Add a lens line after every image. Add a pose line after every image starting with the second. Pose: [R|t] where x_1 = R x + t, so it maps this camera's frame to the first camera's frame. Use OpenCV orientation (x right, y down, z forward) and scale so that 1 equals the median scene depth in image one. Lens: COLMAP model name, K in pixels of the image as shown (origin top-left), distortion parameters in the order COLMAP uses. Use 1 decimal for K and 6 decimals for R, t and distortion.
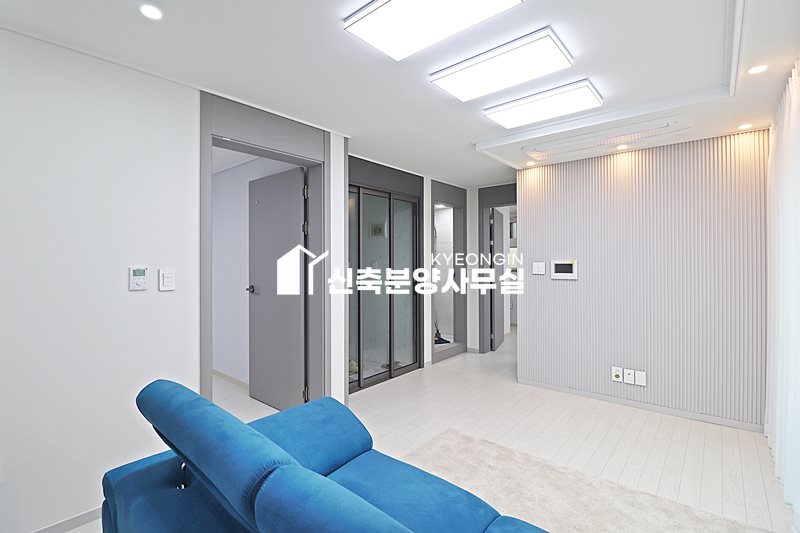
lens RADIAL K [[369.5, 0, 397.4], [0, 369.5, 263.6], [0, 0, 1]] dist [-0.007574, -0.009294]
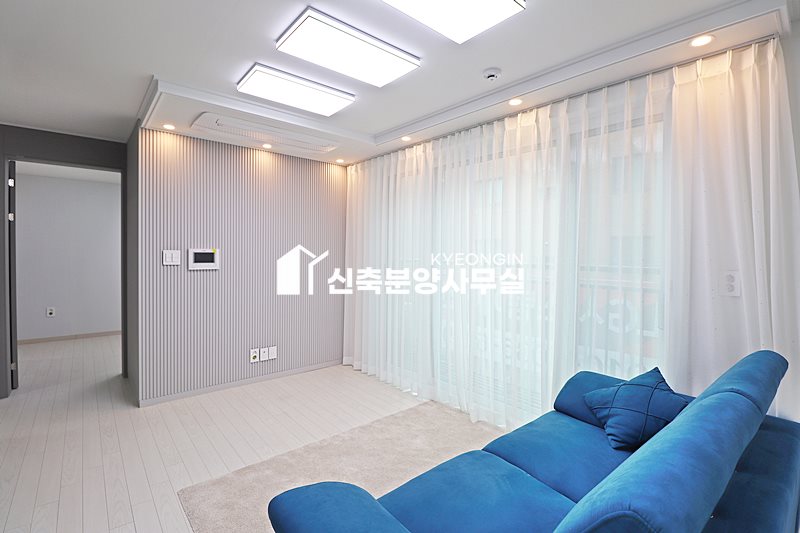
lens RADIAL K [[369.5, 0, 397.1], [0, 369.5, 263.2], [0, 0, 1]] dist [-0.007574, -0.009294]
pose [[0.151984, -0.023847, 0.988095, -0.414727], [-0.011365, 0.999601, 0.025872, -0.002100], [-0.988318, -0.015162, 0.151653, 0.446266]]
